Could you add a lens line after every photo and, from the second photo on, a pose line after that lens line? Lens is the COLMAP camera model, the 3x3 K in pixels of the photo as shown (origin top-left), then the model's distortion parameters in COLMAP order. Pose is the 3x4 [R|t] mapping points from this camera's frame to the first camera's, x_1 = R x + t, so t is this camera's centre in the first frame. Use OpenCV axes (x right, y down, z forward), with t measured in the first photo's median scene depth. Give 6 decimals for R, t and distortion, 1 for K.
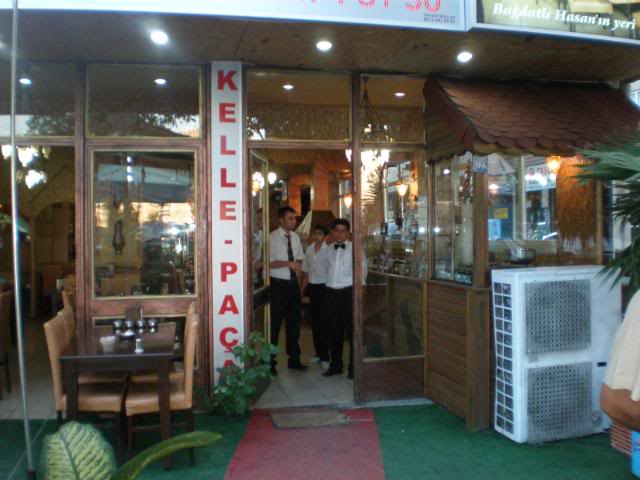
lens RADIAL K [[698.3, 0, 320.0], [0, 698.3, 240.0], [0, 0, 1]] dist [-0.055489, -0.197452]
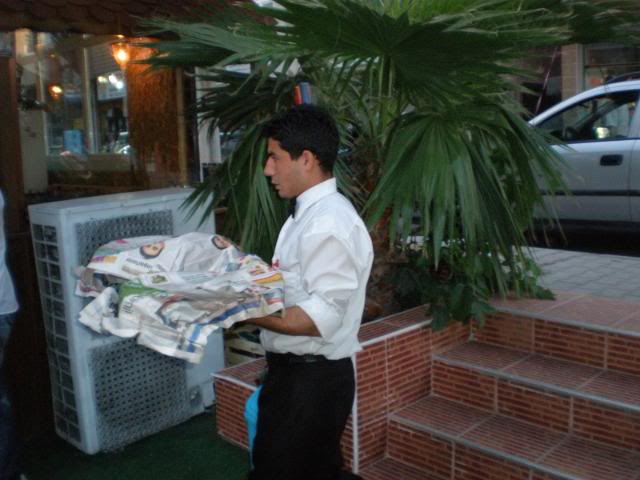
lens RADIAL K [[699.8, 0, 320.0], [0, 699.8, 240.0], [0, 0, 1]] dist [-0.056903, -0.191140]
pose [[0.838269, -0.096563, 0.536638, 0.112304], [0.027363, 0.990403, 0.135471, -0.004708], [-0.544569, -0.098877, 0.832867, 0.270028]]
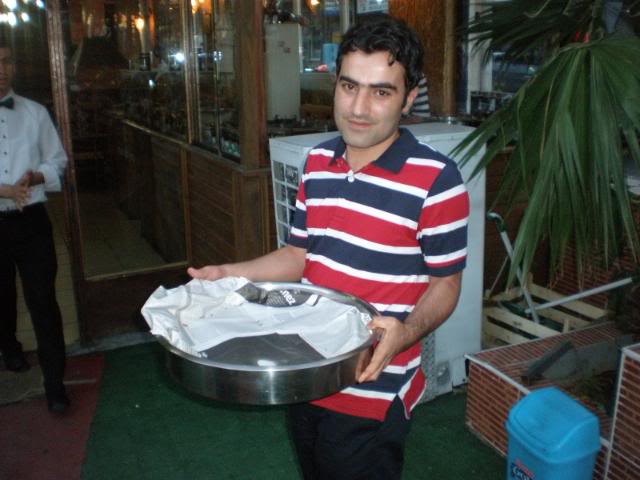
lens RADIAL K [[699.8, 0, 320.0], [0, 699.8, 240.0], [0, 0, 1]] dist [-0.056903, -0.191140]
pose [[0.975775, -0.062827, 0.209562, 0.145106], [0.009995, 0.969681, 0.244170, -0.014015], [-0.218549, -0.236161, 0.946818, 0.384183]]
